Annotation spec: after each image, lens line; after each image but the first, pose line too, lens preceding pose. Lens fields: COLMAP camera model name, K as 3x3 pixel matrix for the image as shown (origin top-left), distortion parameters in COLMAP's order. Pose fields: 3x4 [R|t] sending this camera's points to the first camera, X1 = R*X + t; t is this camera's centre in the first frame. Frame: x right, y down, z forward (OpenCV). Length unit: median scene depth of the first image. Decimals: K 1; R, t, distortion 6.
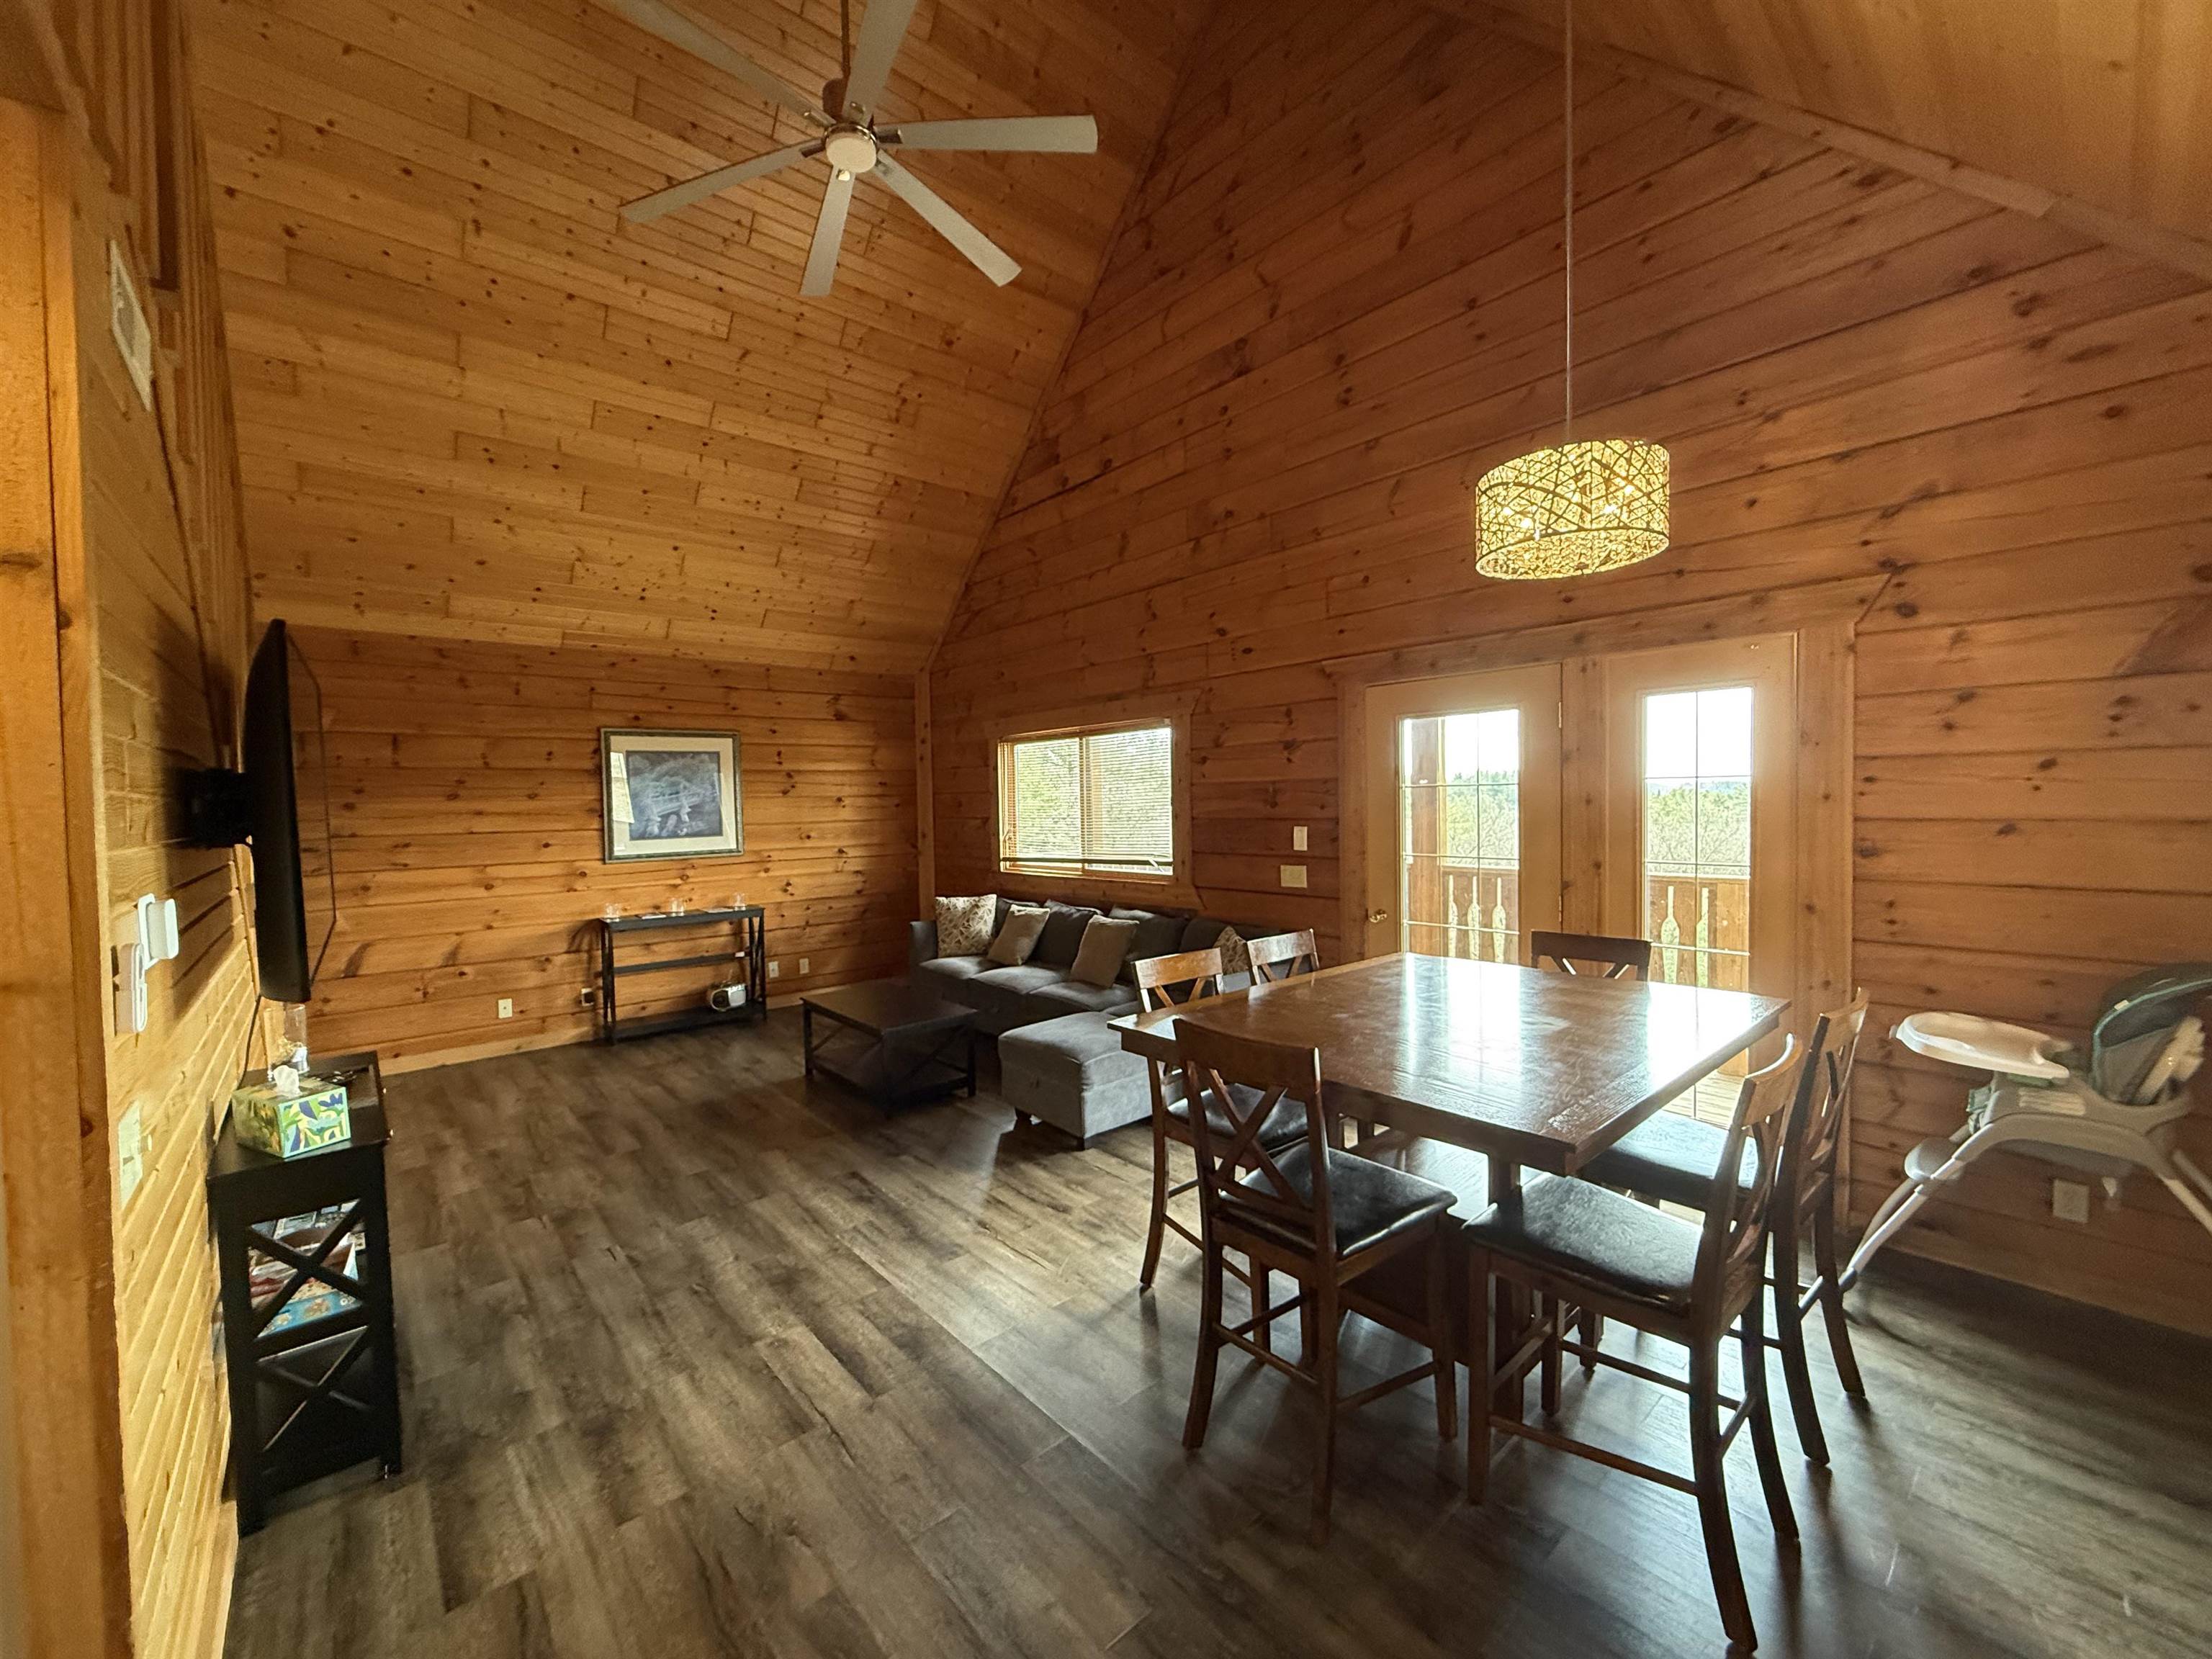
lens RADIAL K [[879.8, 0, 1096.3], [0, 879.8, 833.1], [0, 0, 1]] dist [0.002326, -0.001065]
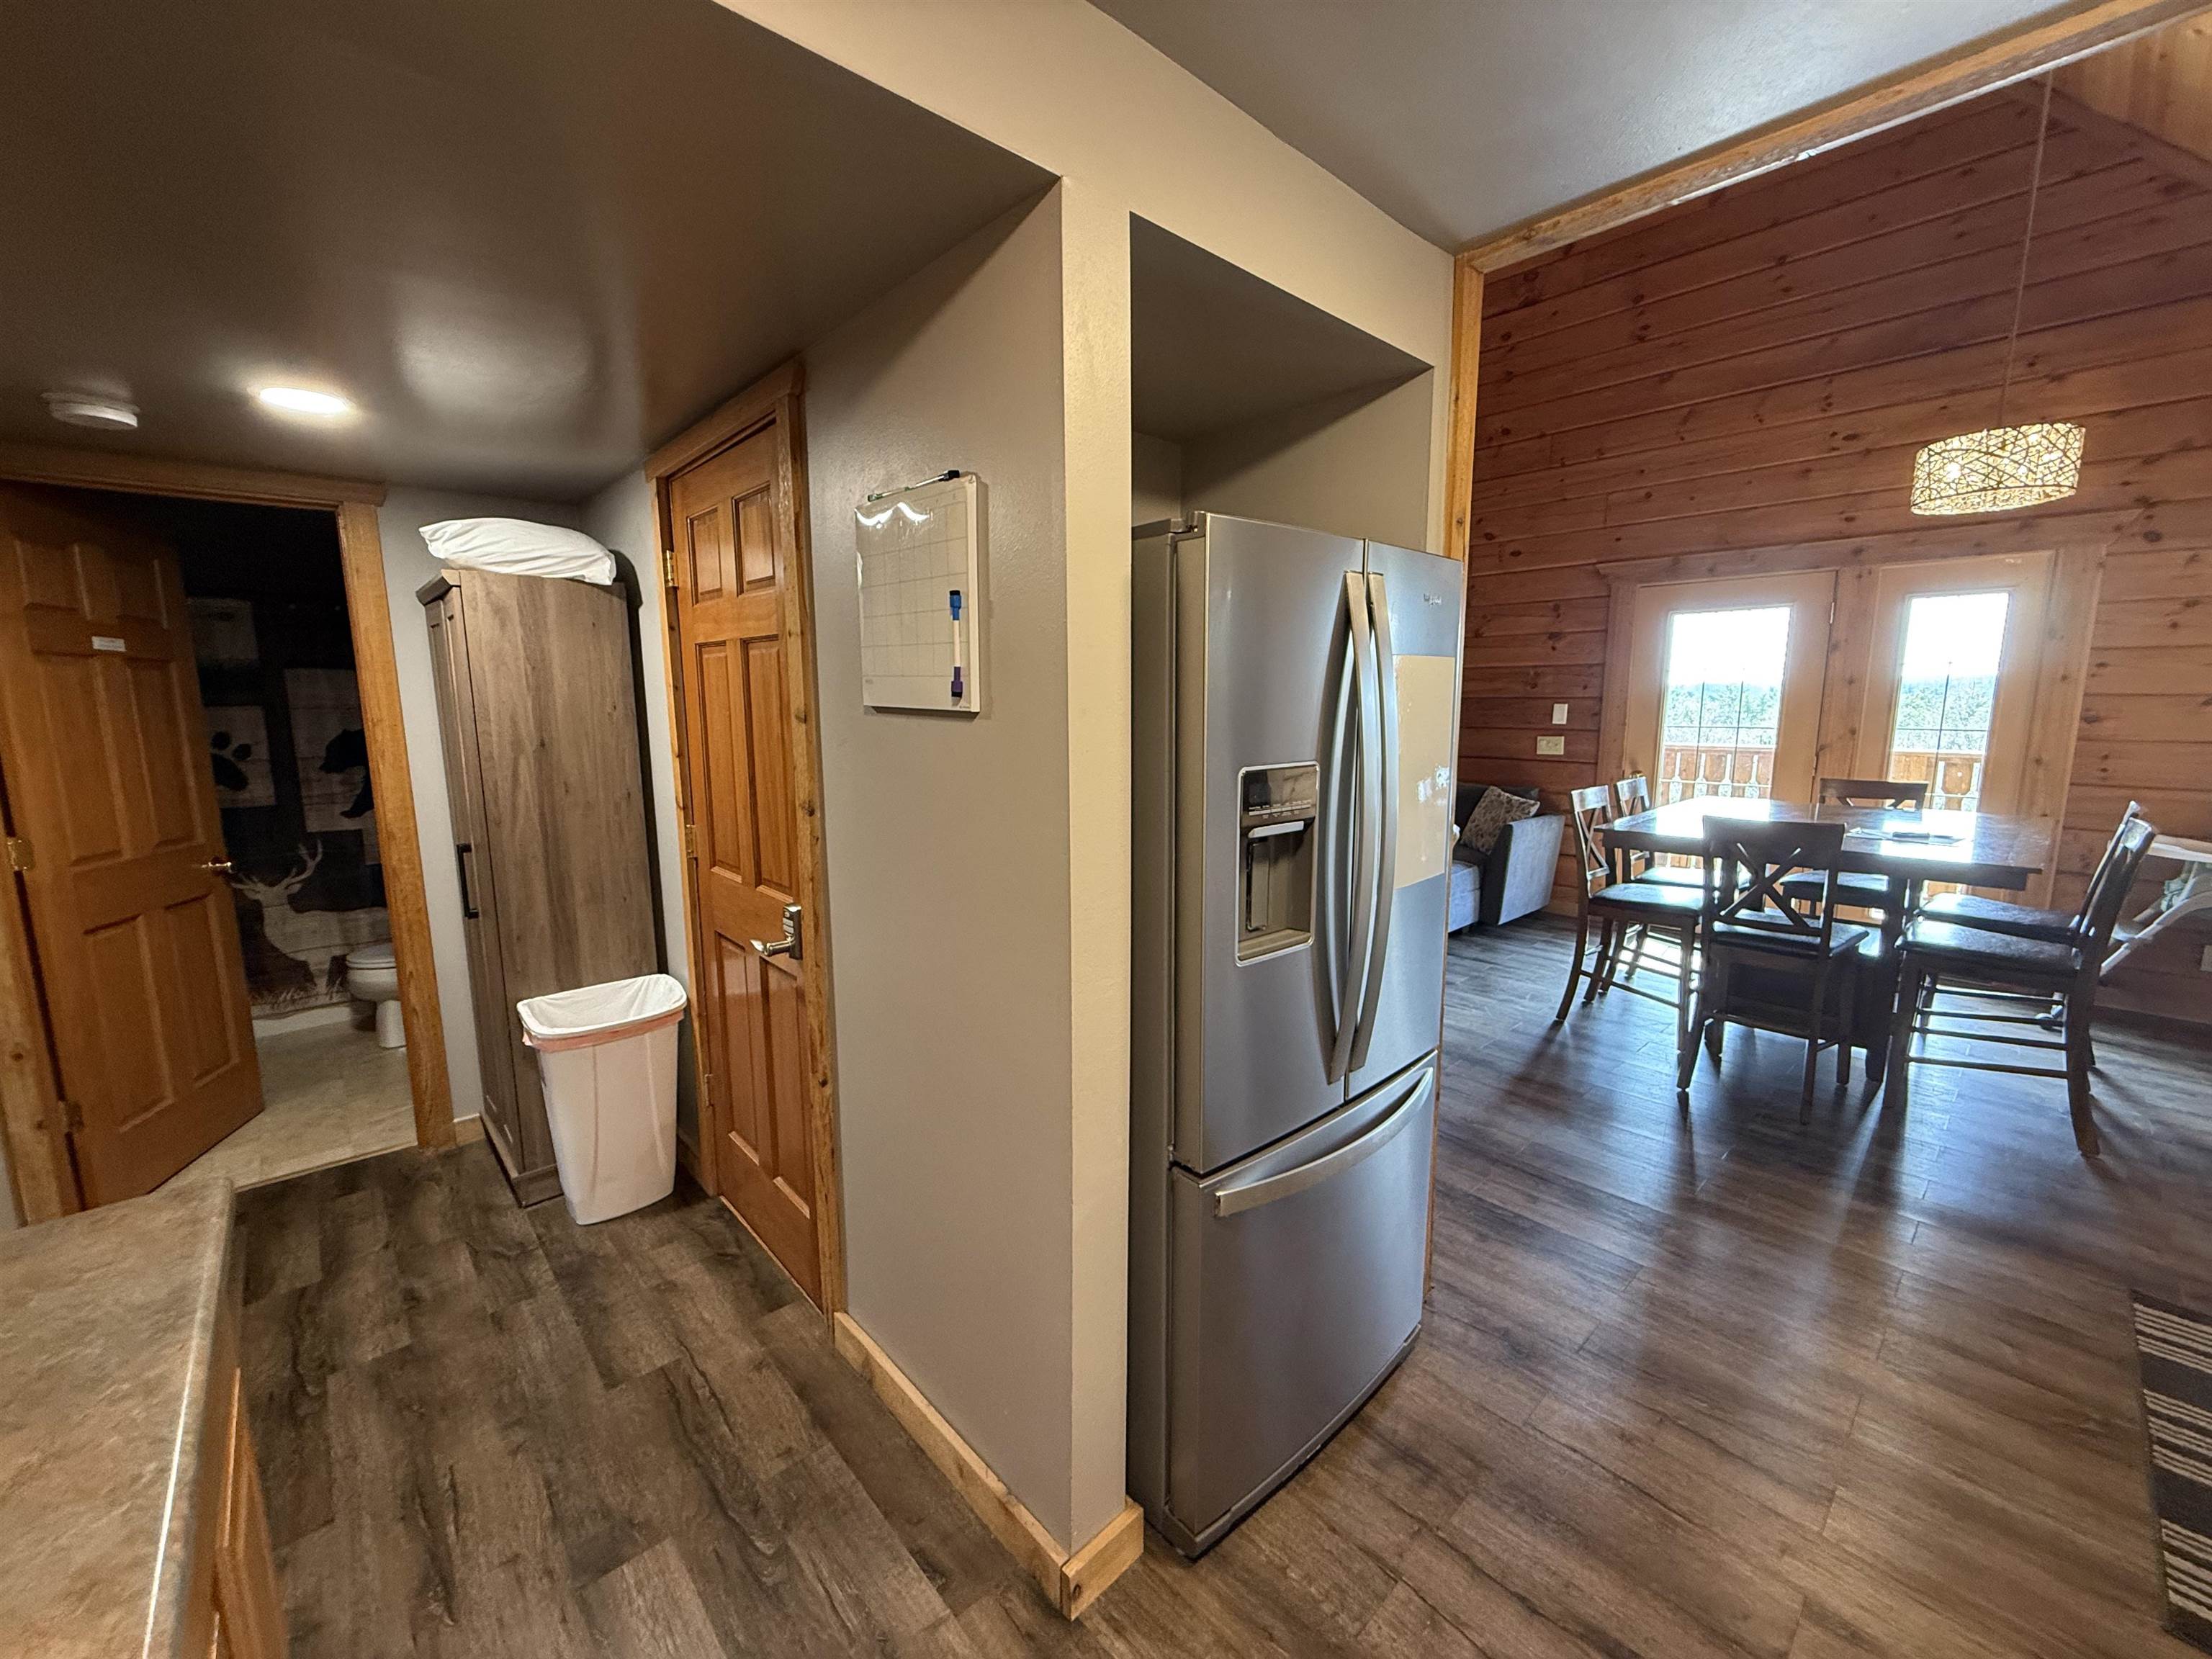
lens RADIAL K [[879.8, 0, 1084.0], [0, 879.8, 832.6], [0, 0, 1]] dist [0.002326, -0.001065]
pose [[0.999743, 0.009893, 0.020373, -0.667539], [-0.012213, 0.993046, 0.117093, 0.052100], [-0.019073, -0.117312, 0.992912, -0.322902]]
